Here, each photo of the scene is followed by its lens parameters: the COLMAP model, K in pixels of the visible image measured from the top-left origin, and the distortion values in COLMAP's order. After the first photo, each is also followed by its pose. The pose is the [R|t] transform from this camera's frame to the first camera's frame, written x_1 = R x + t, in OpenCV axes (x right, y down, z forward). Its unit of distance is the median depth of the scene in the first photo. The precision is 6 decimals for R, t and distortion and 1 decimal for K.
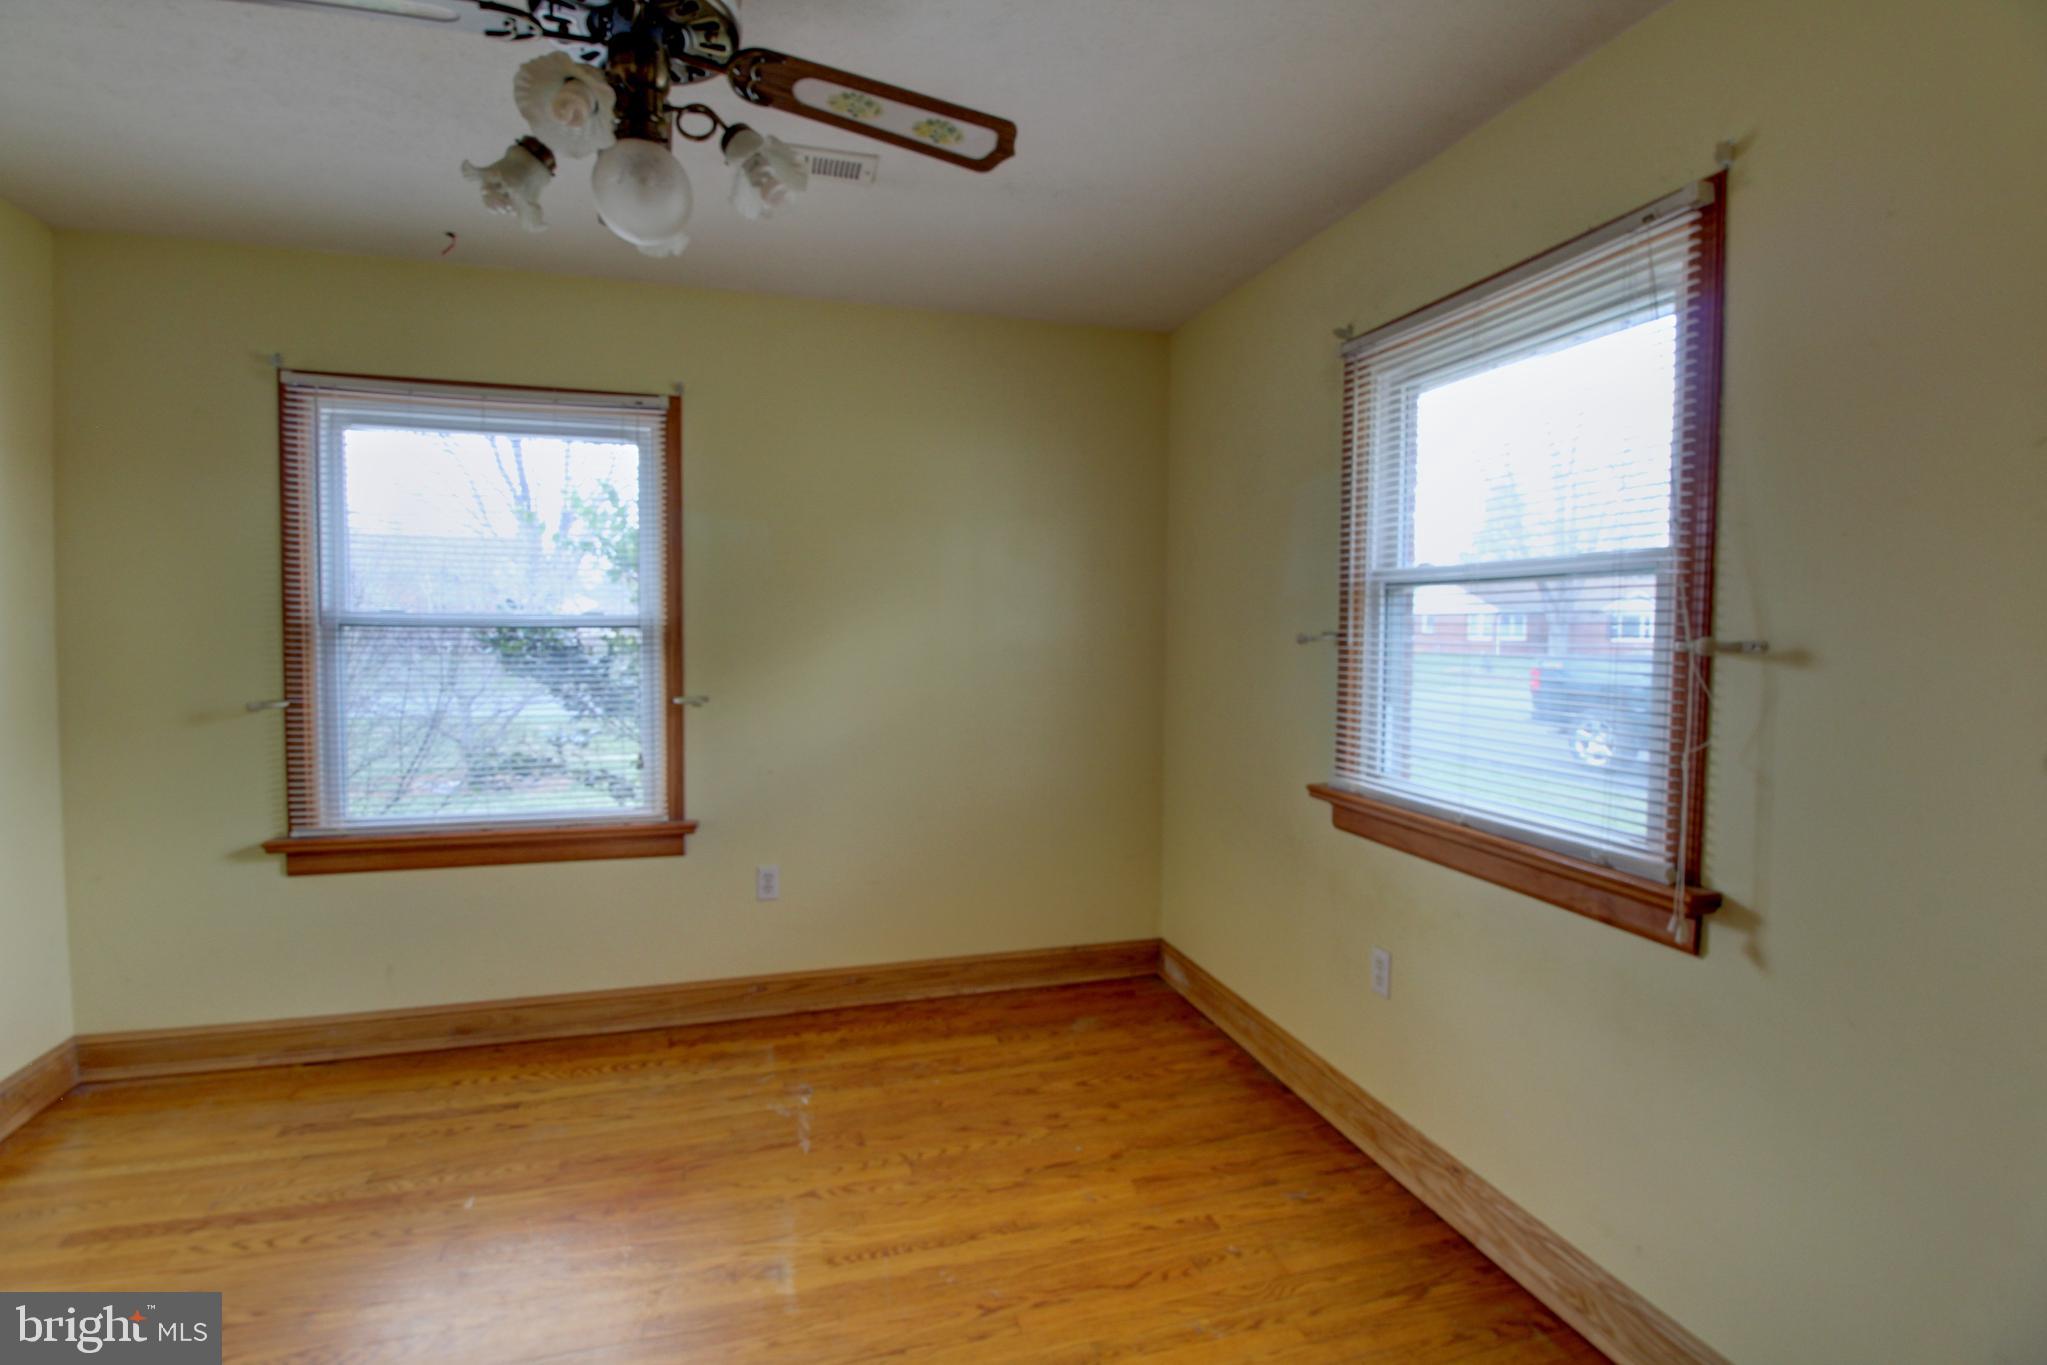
lens RADIAL K [[949.6, 0, 1019.2], [0, 949.6, 662.8], [0, 0, 1]] dist [0.000669, -0.005750]
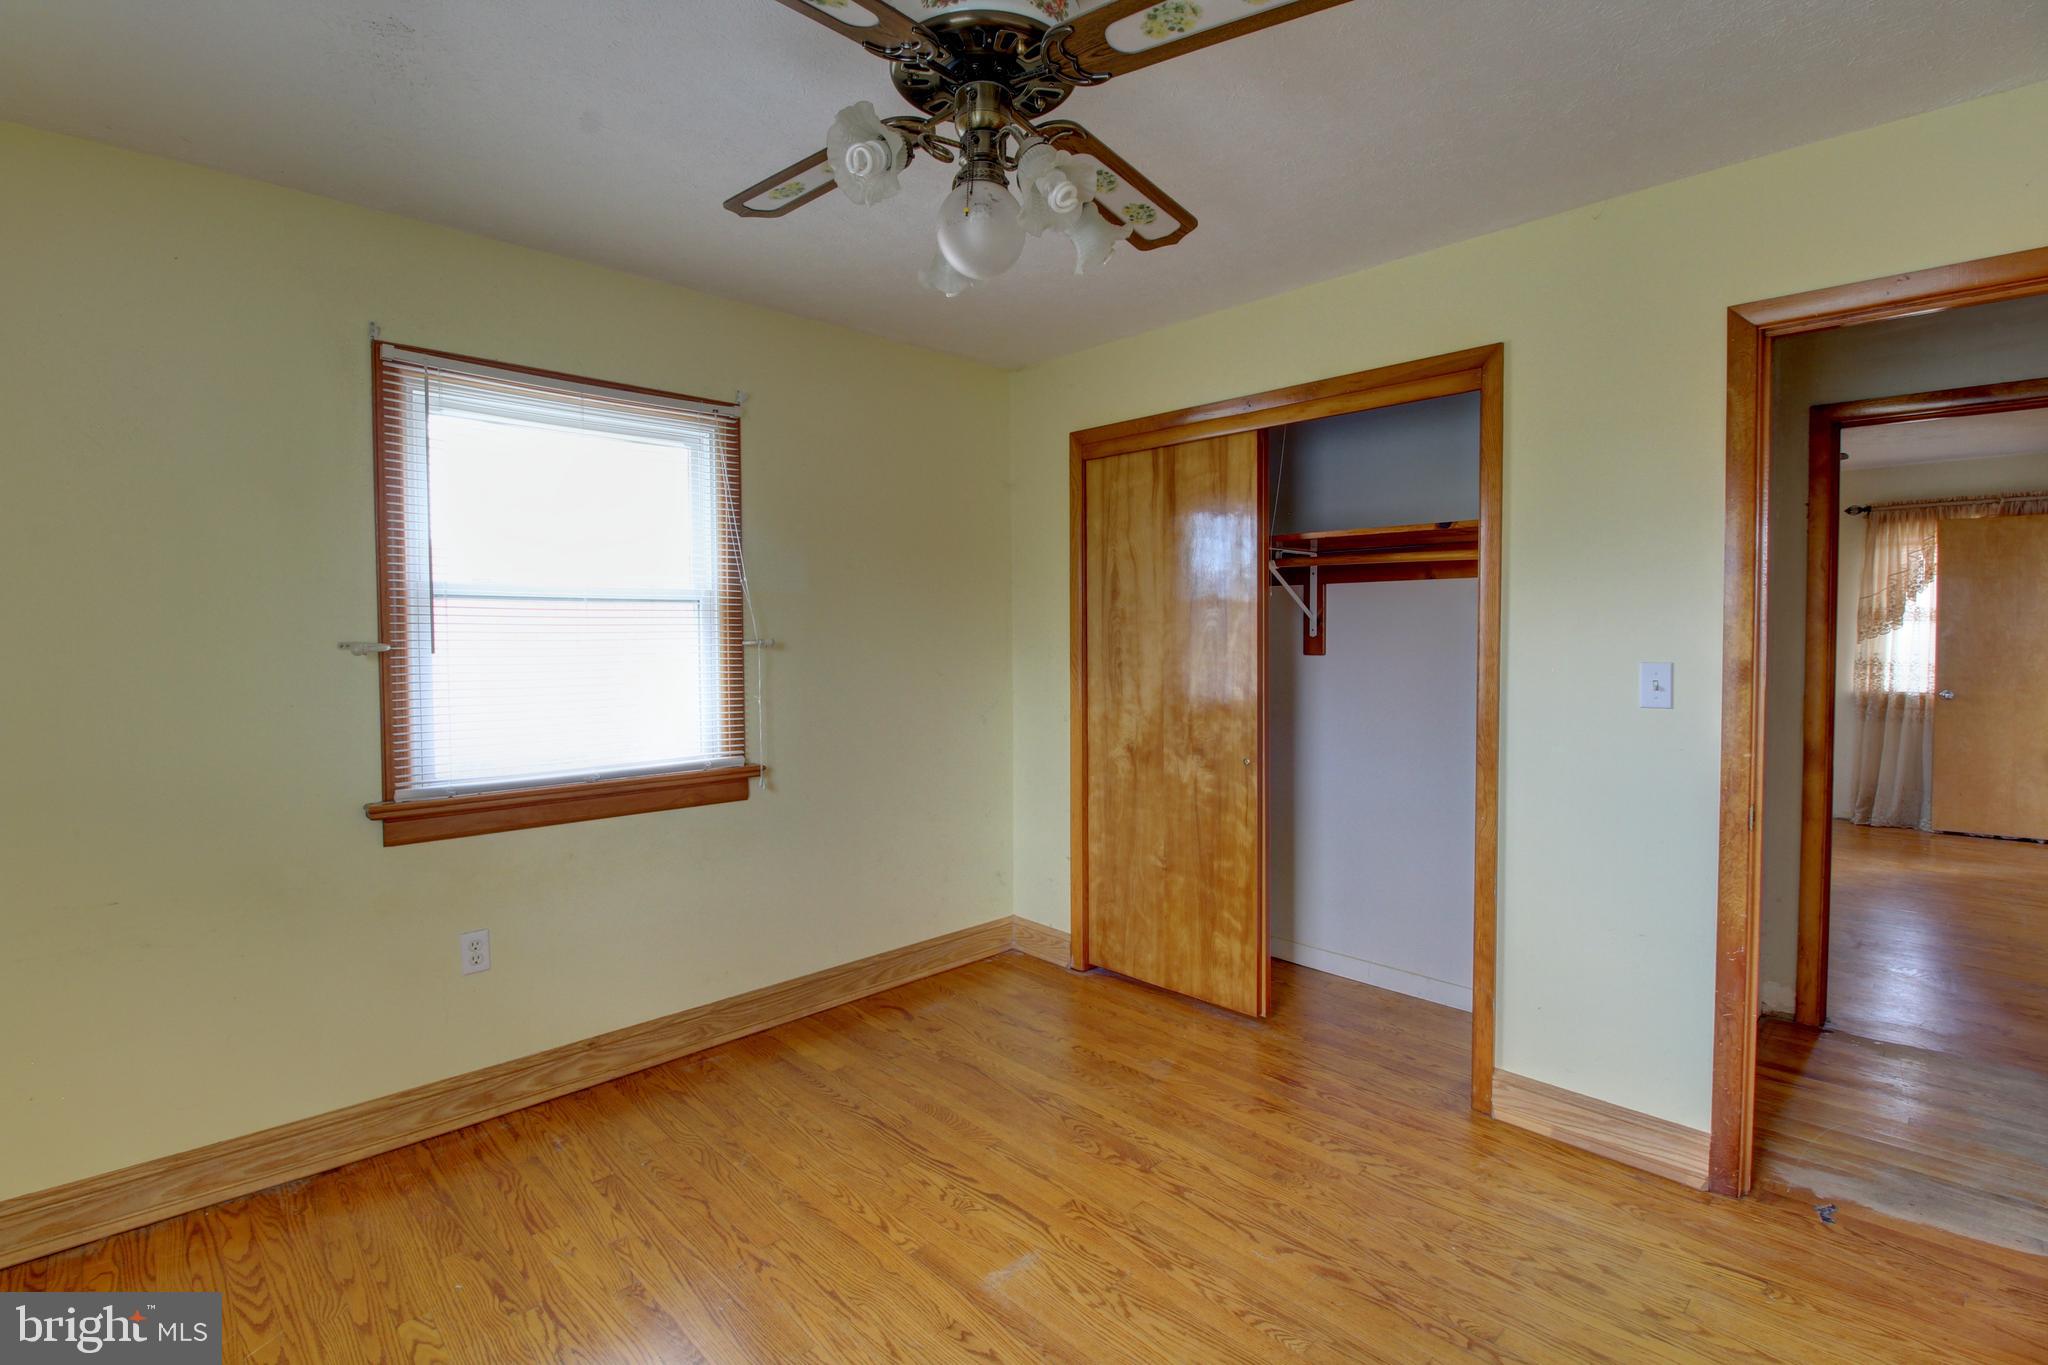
lens RADIAL K [[950.1, 0, 1019.7], [0, 950.1, 662.7], [0, 0, 1]] dist [0.000669, -0.005750]
pose [[-0.464135, -0.033689, 0.885123, -0.931313], [0.036568, 0.997696, 0.057150, -0.048701], [-0.885009, 0.058893, -0.461834, 1.005134]]
